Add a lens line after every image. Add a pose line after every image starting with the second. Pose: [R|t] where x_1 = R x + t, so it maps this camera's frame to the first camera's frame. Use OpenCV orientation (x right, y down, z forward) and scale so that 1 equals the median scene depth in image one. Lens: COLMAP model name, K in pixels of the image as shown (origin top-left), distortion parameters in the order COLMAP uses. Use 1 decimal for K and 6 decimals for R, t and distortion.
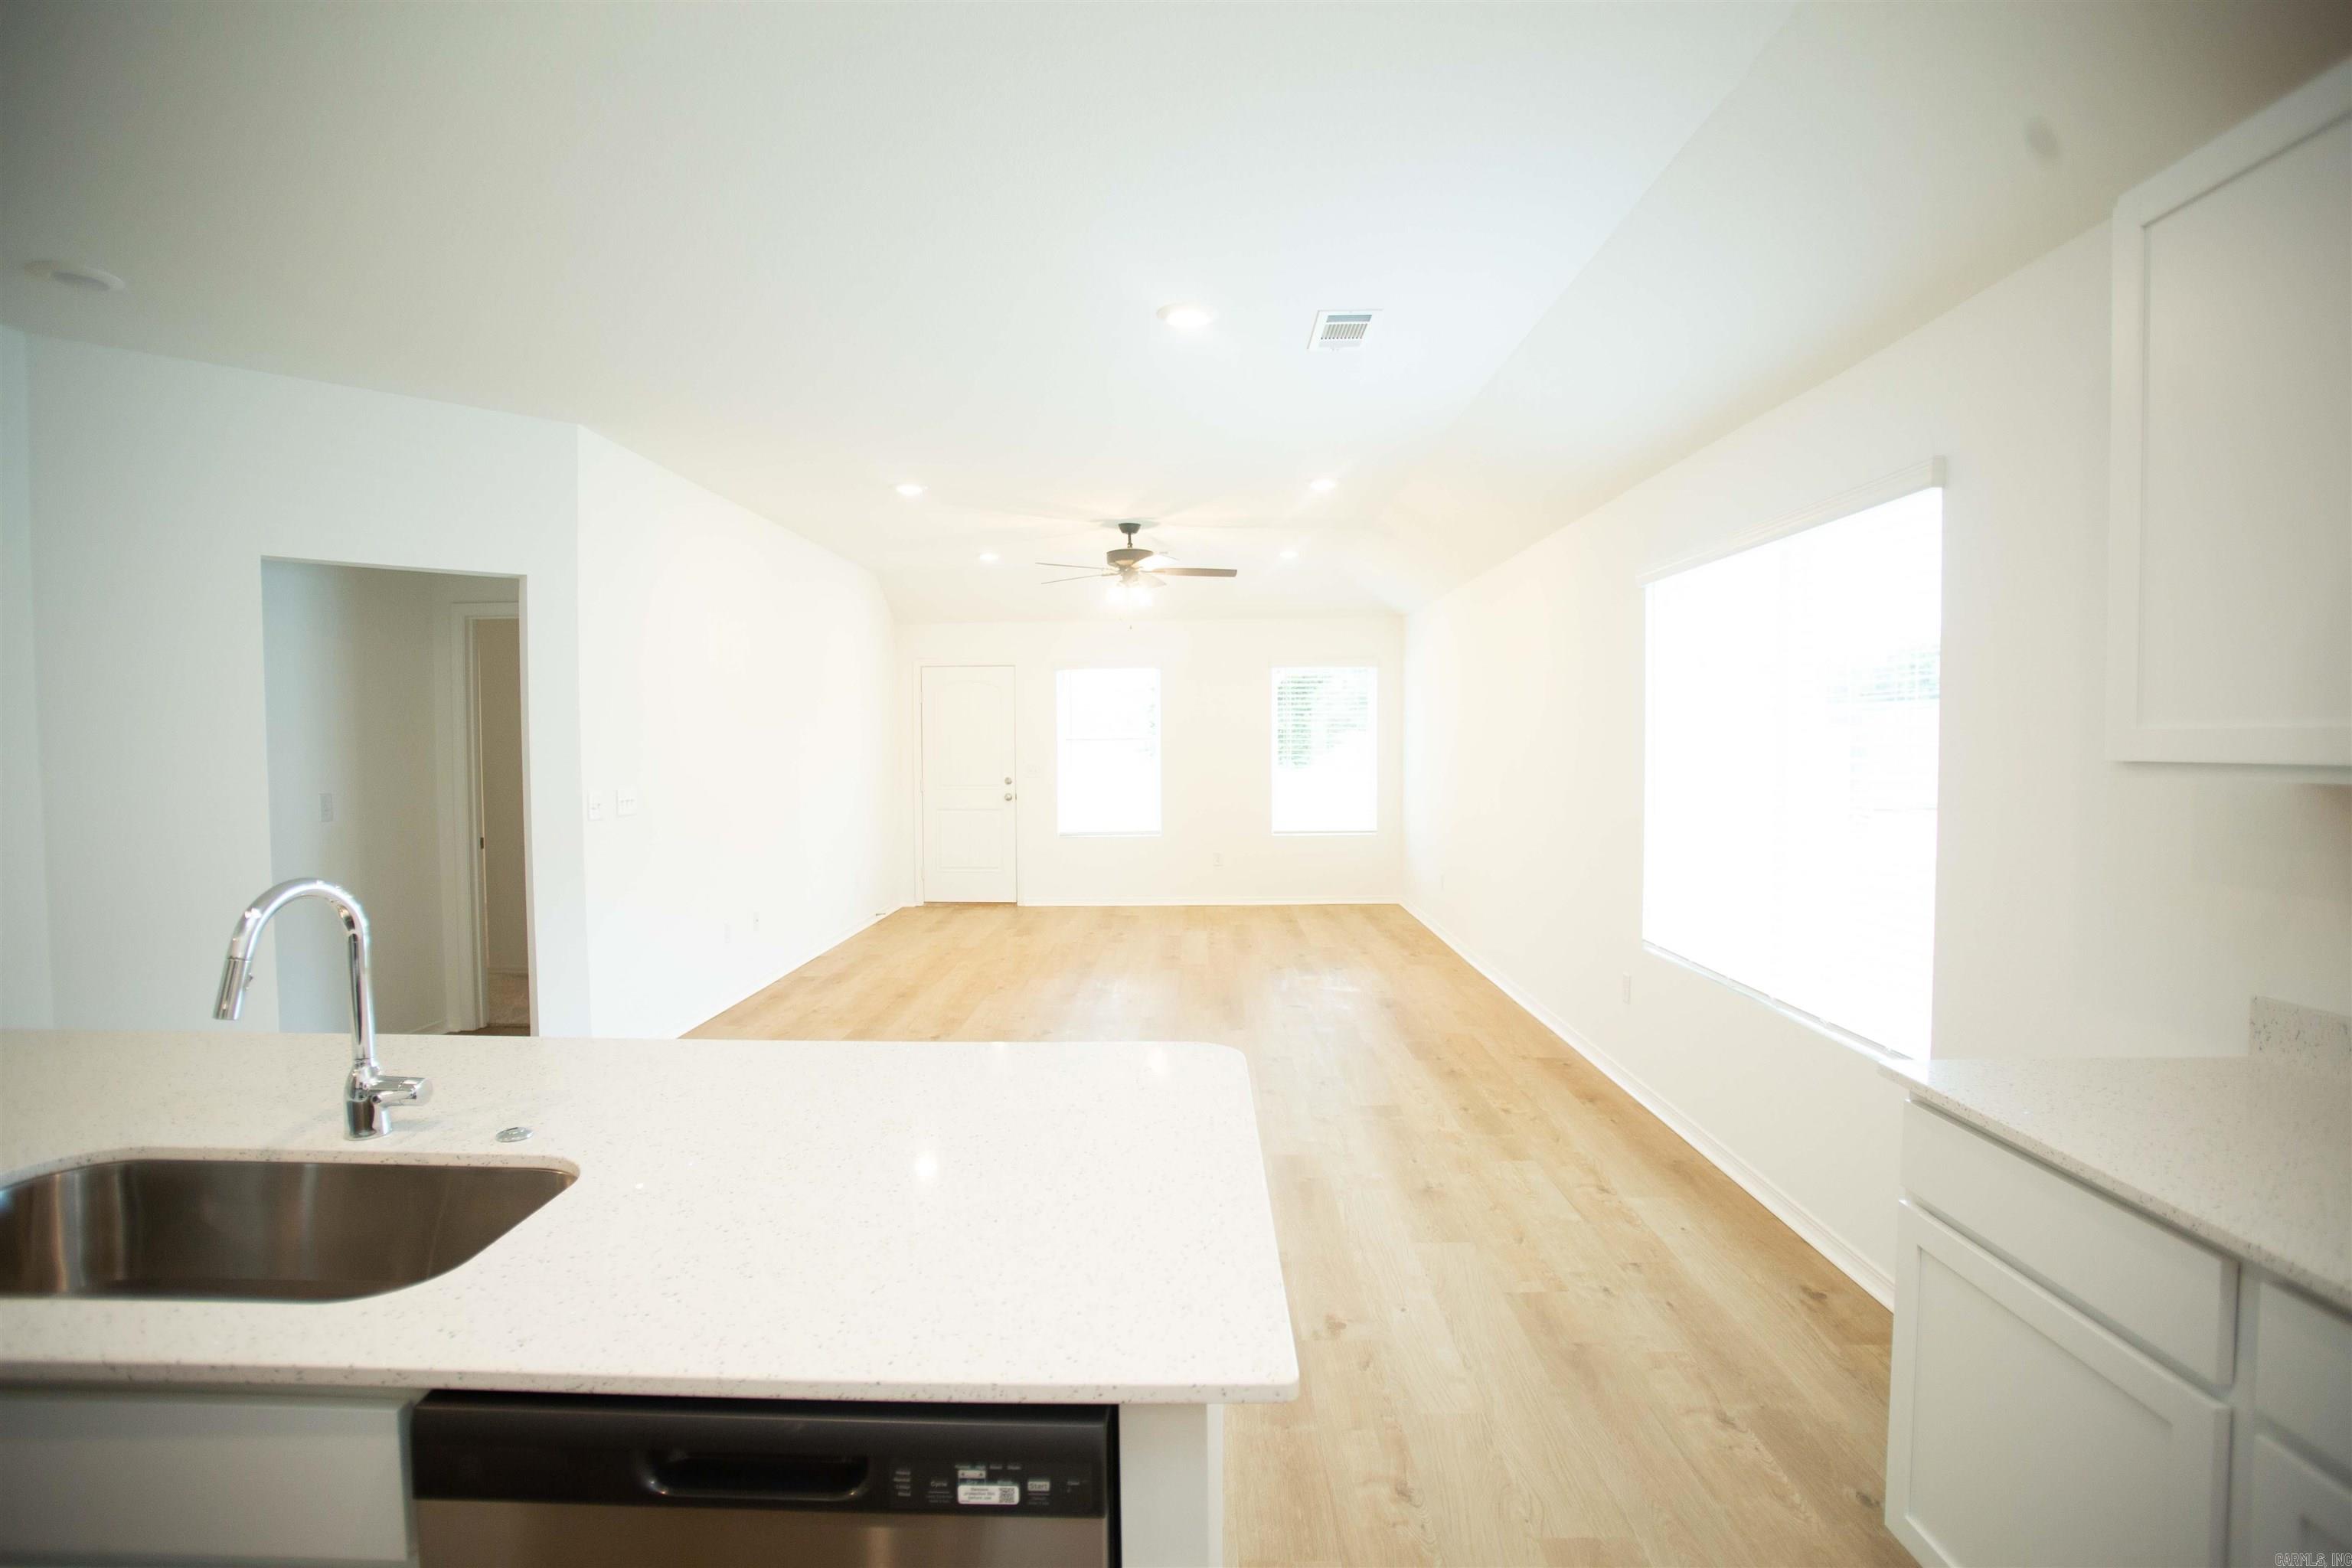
lens RADIAL K [[1144.9, 0, 1165.1], [0, 1144.9, 781.2], [0, 0, 1]] dist [-0.089009, 0.040842]
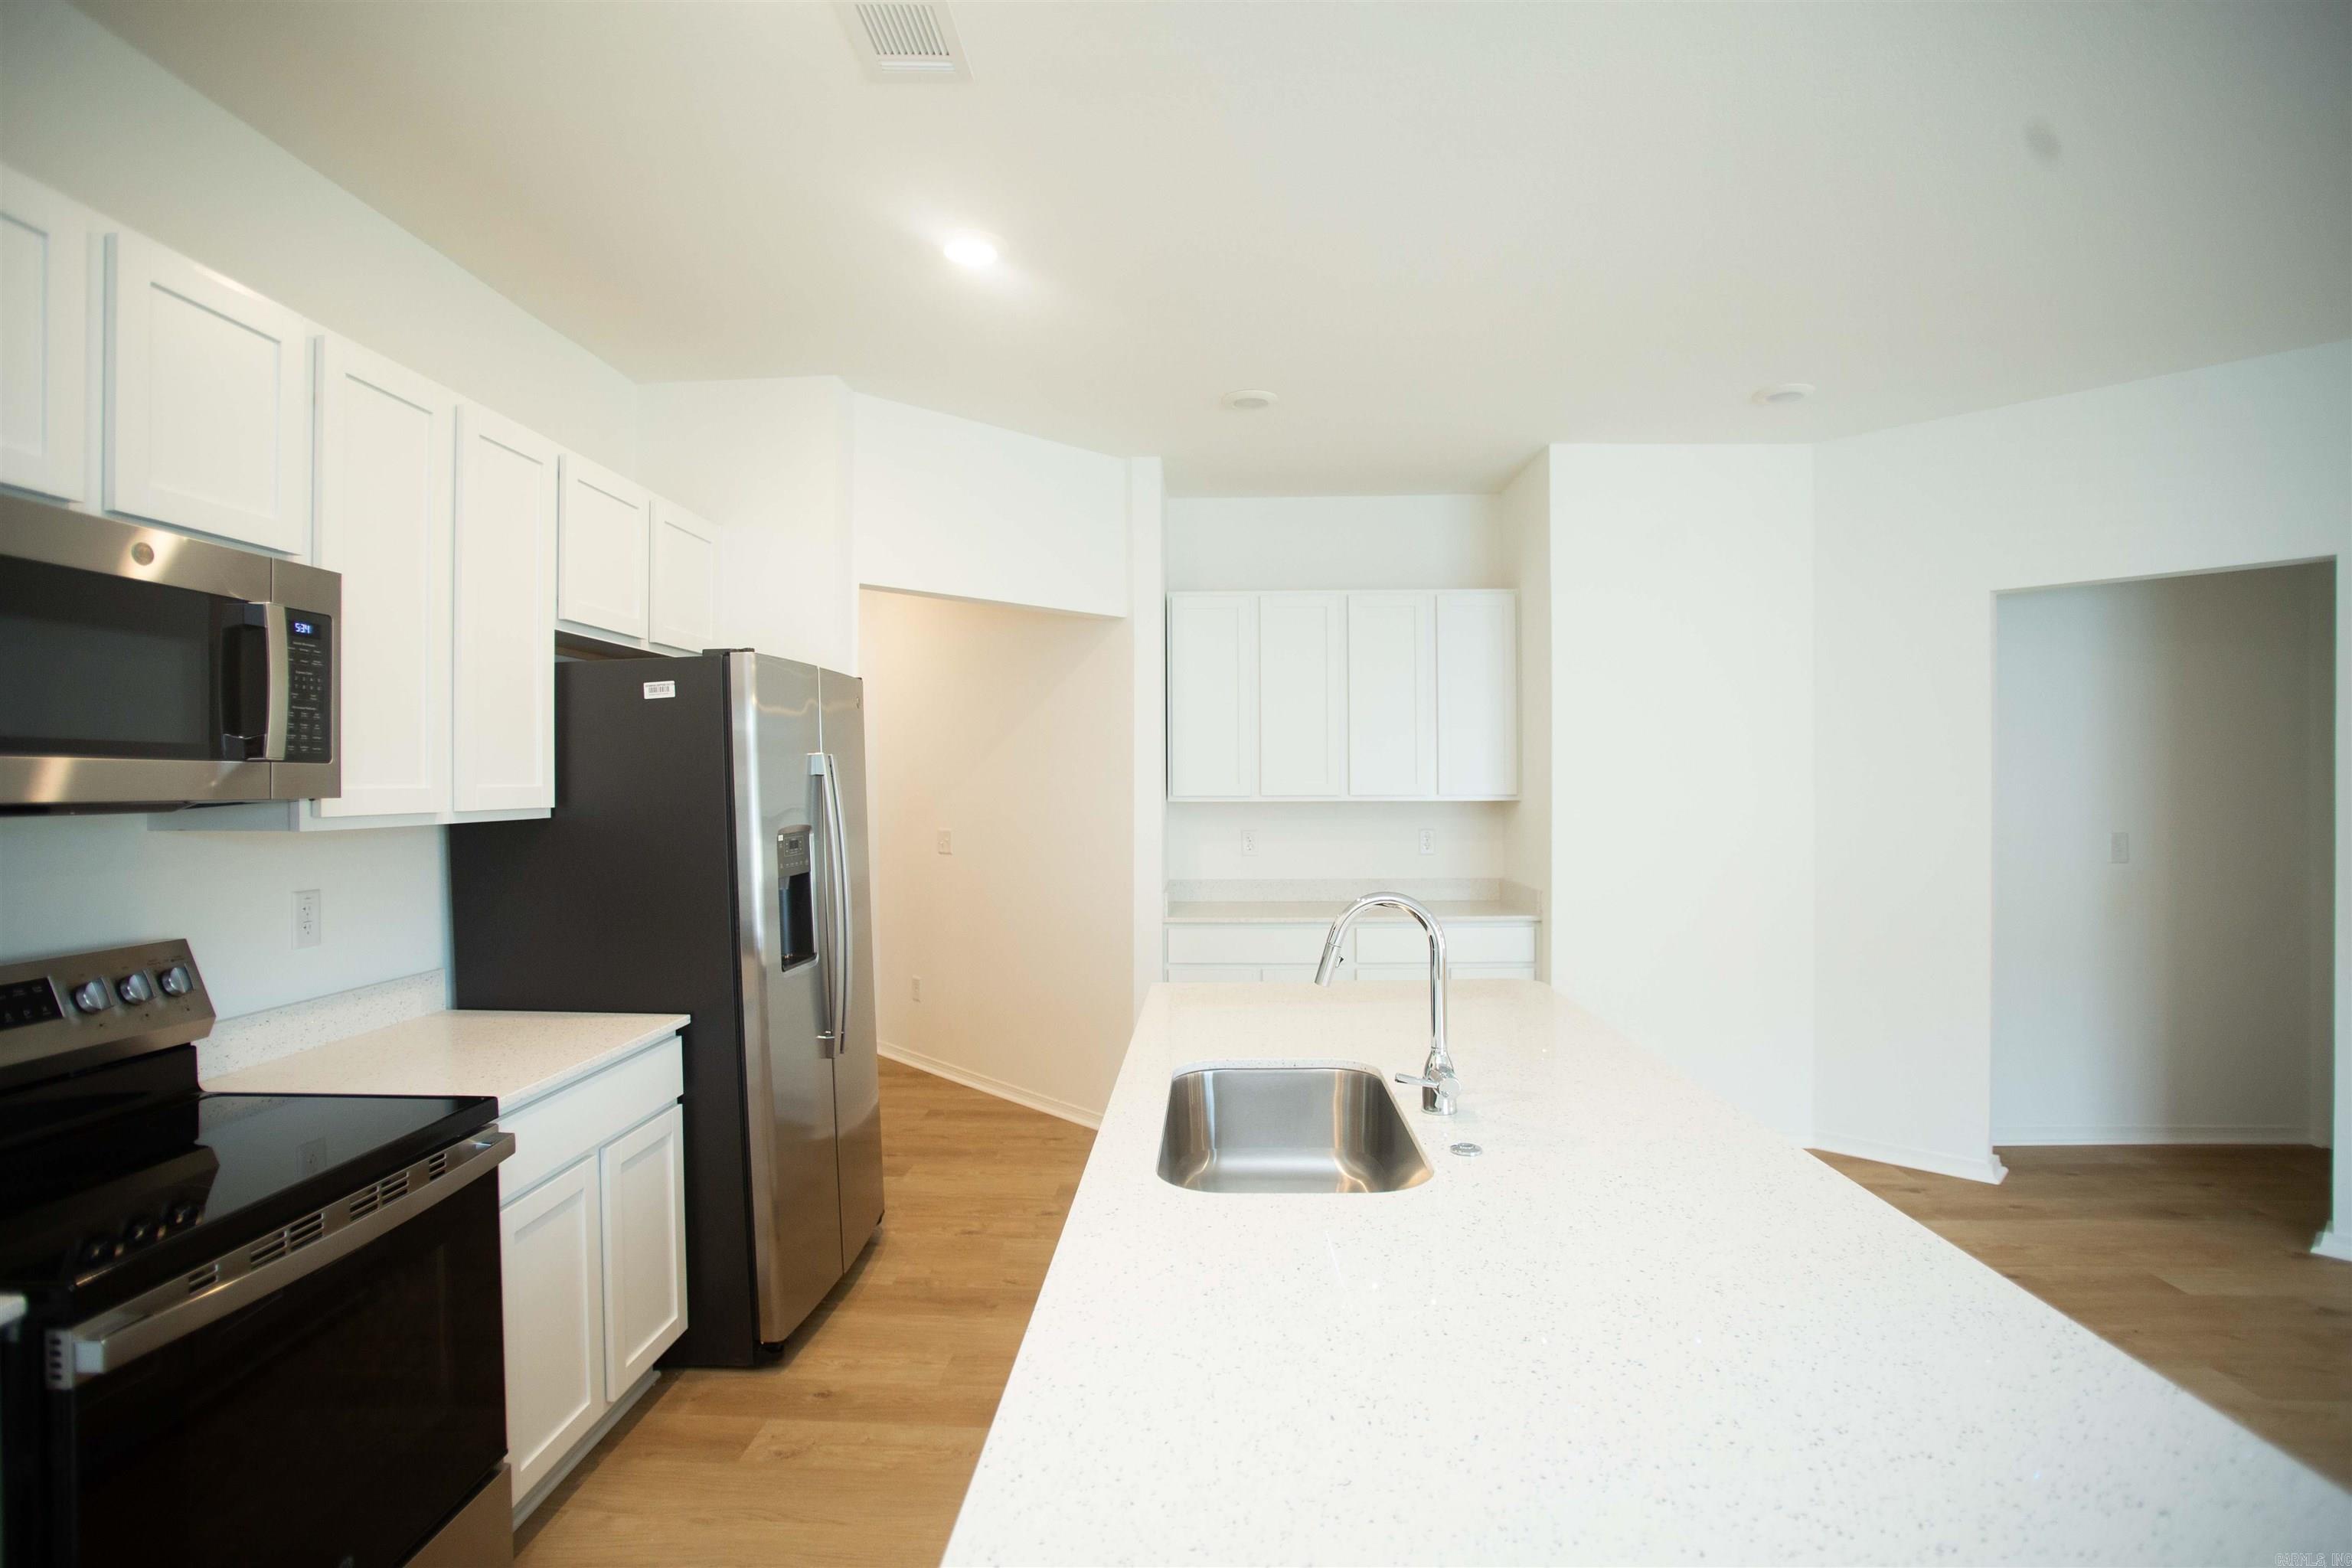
lens RADIAL K [[1144.9, 0, 1165.1], [0, 1144.9, 781.2], [0, 0, 1]] dist [-0.089009, 0.040842]
pose [[-0.023802, 0.006992, -0.999692, 0.221062], [-0.031999, 0.999458, 0.007752, -0.018602], [0.999204, 0.032173, -0.023566, 0.299522]]
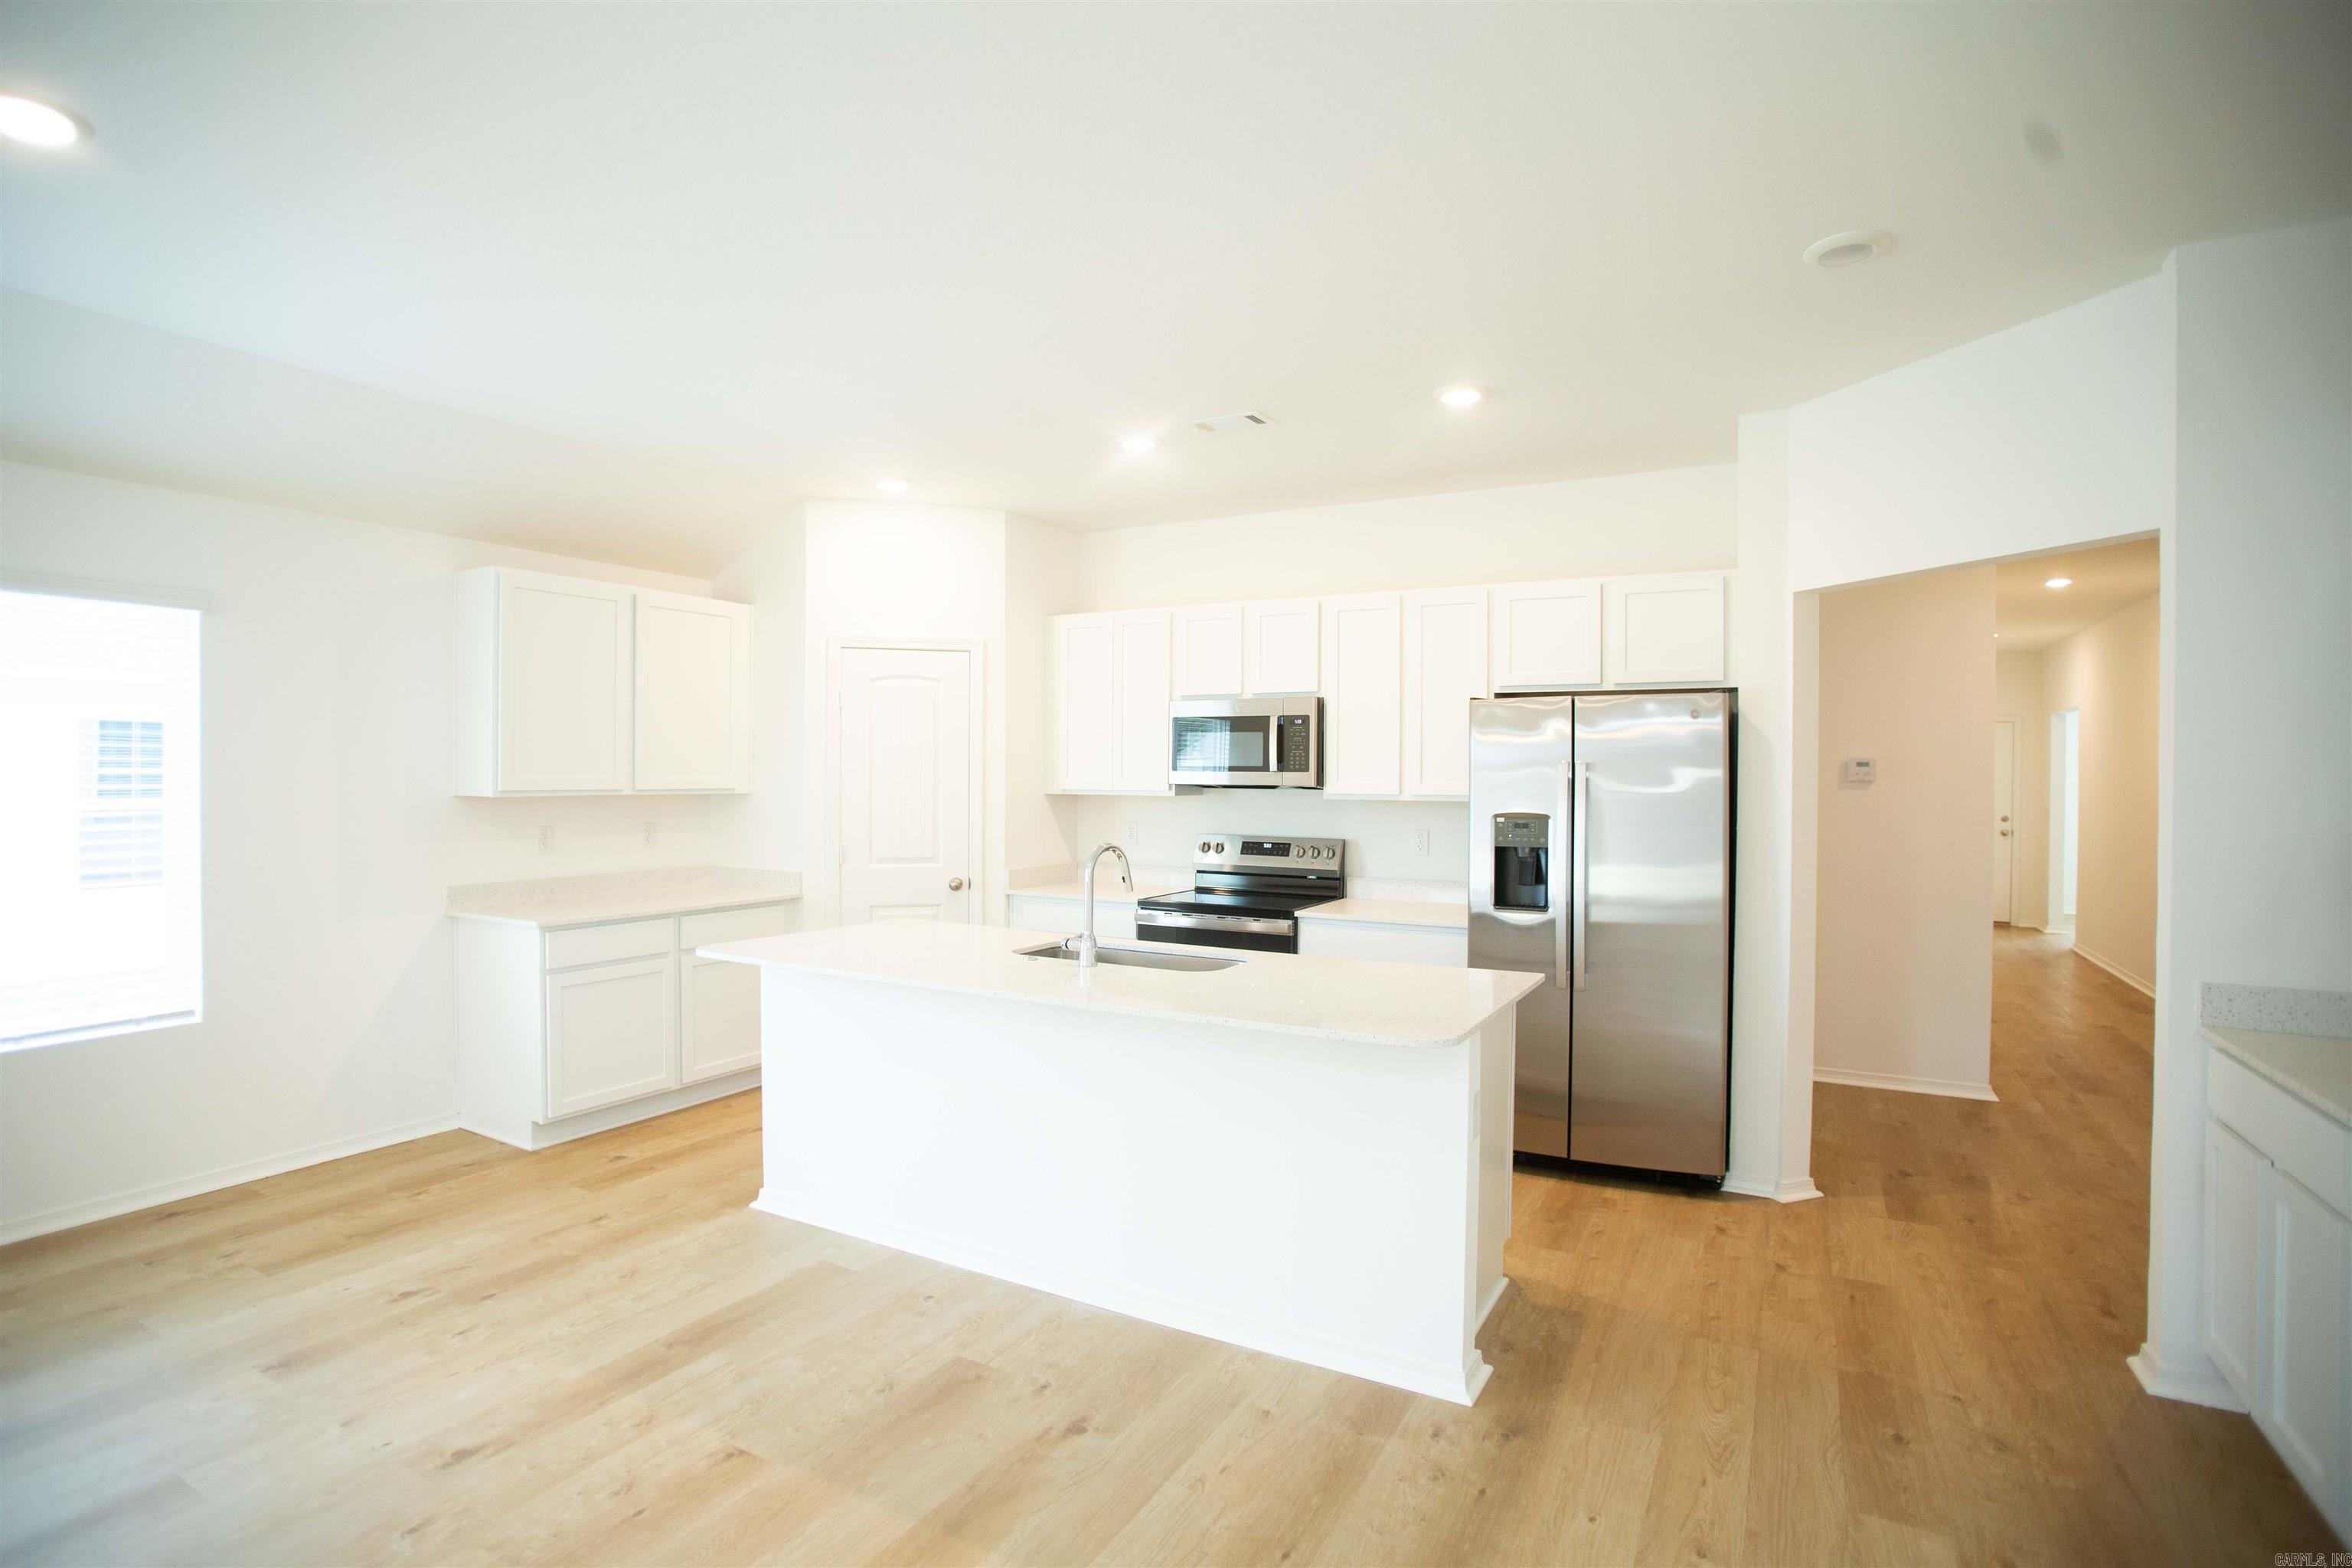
lens RADIAL K [[1144.9, 0, 1165.1], [0, 1144.9, 781.2], [0, 0, 1]] dist [-0.089009, 0.040842]
pose [[-0.884320, -0.001814, 0.466877, -0.805881], [0.016120, 0.999278, 0.034417, -0.050911], [-0.466602, 0.037962, -0.883652, 1.225831]]
